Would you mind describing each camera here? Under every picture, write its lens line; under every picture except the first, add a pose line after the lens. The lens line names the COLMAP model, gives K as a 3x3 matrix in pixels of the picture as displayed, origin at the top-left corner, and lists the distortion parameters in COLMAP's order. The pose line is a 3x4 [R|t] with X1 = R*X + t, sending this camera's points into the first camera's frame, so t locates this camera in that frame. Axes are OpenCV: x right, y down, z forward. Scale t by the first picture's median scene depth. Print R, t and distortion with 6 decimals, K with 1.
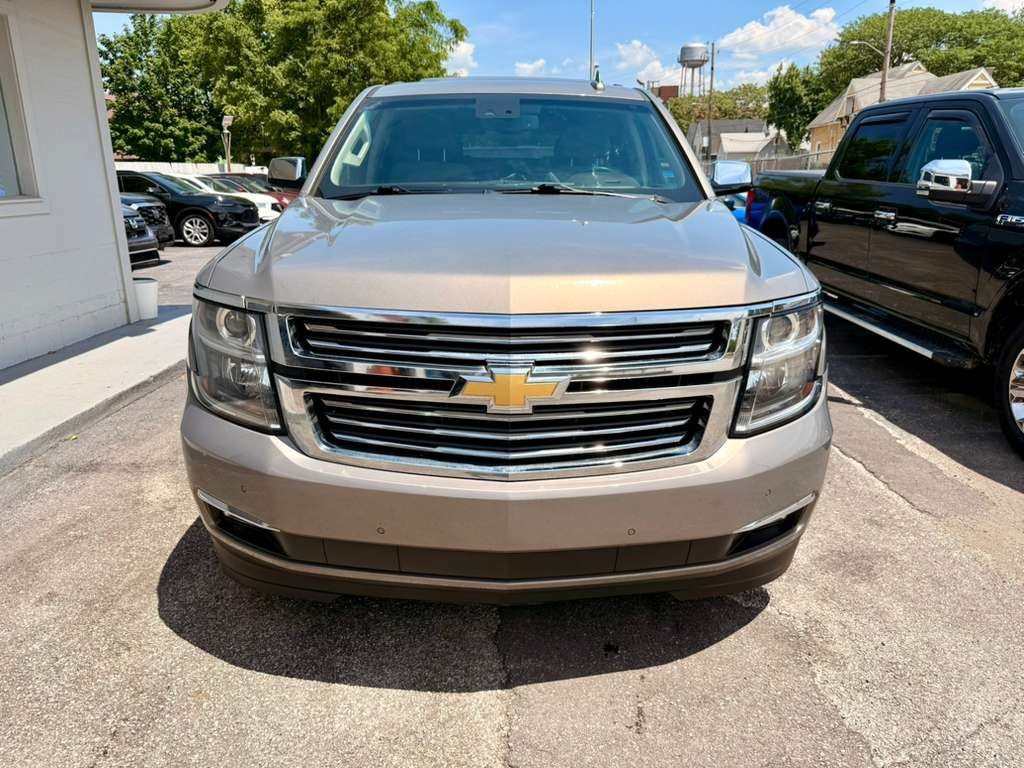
lens RADIAL K [[724.6, 0, 512.8], [0, 724.6, 387.3], [0, 0, 1]] dist [0.016232, -0.025069]
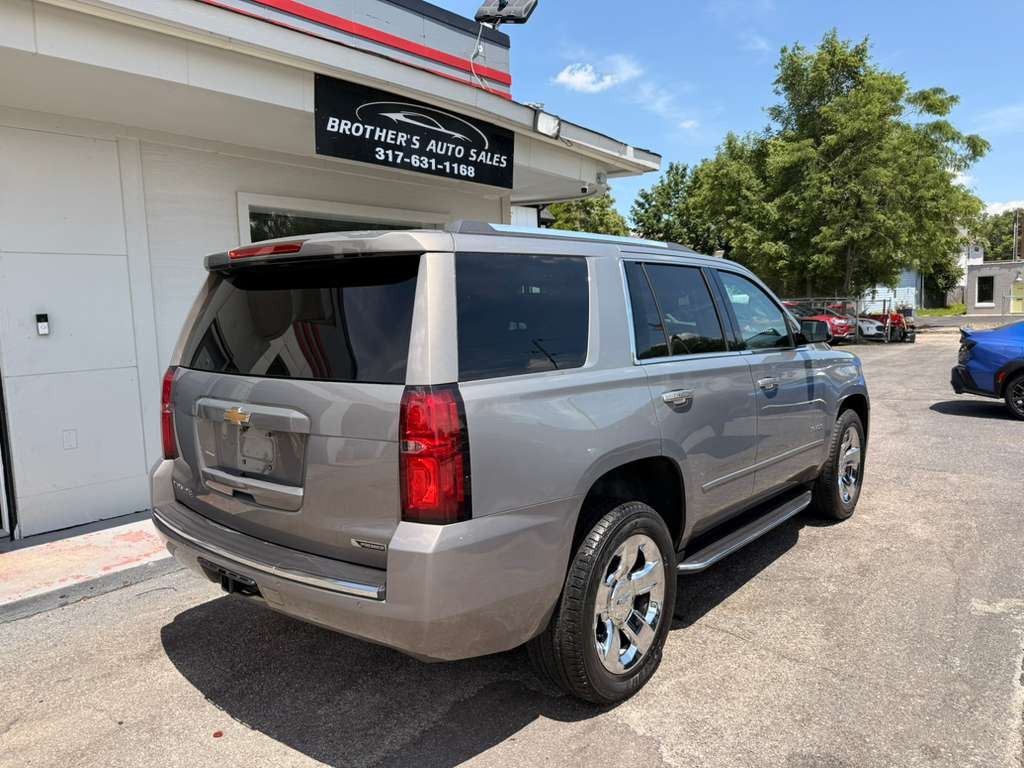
lens RADIAL K [[724.6, 0, 513.6], [0, 724.6, 387.5], [0, 0, 1]] dist [0.016232, -0.025069]
pose [[0.777083, 0.059800, -0.626551, 0.067867], [-0.158268, 0.982055, -0.102561, -0.007459], [0.609175, 0.178862, 0.772602, -0.003435]]
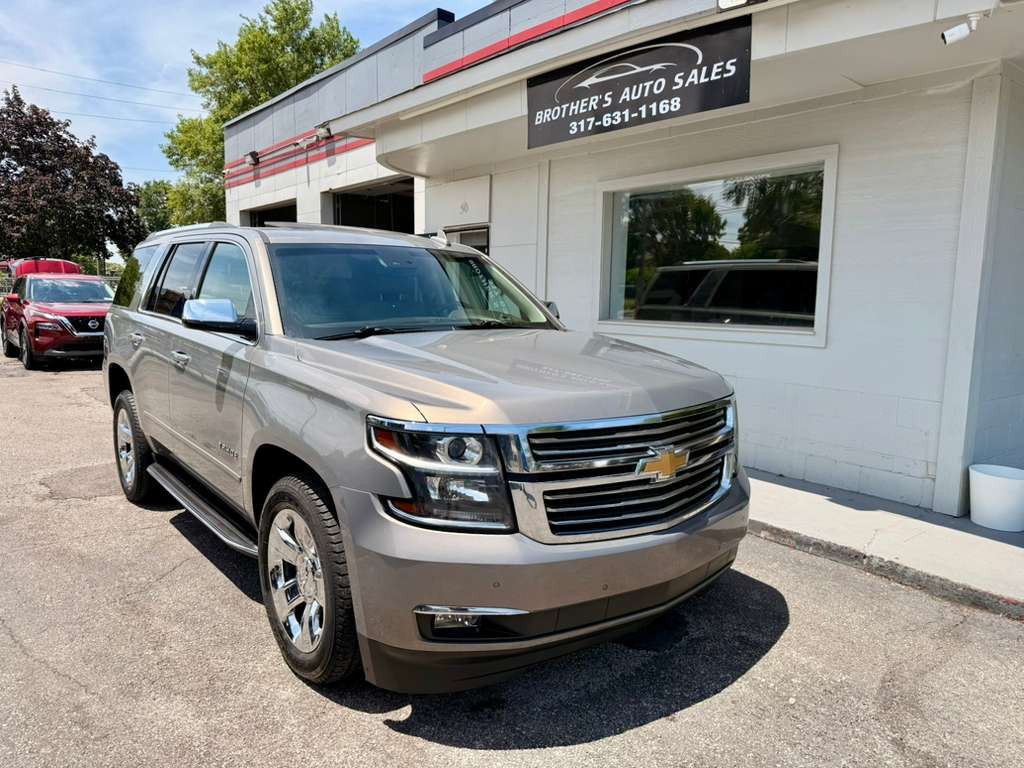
lens RADIAL K [[724.6, 0, 506.8], [0, 724.6, 385.5], [0, 0, 1]] dist [0.016232, -0.025069]
pose [[-0.767968, 0.077964, -0.635725, 0.058511], [-0.187286, 0.921847, 0.339298, -0.084660], [0.612494, 0.379632, -0.693348, 0.274468]]
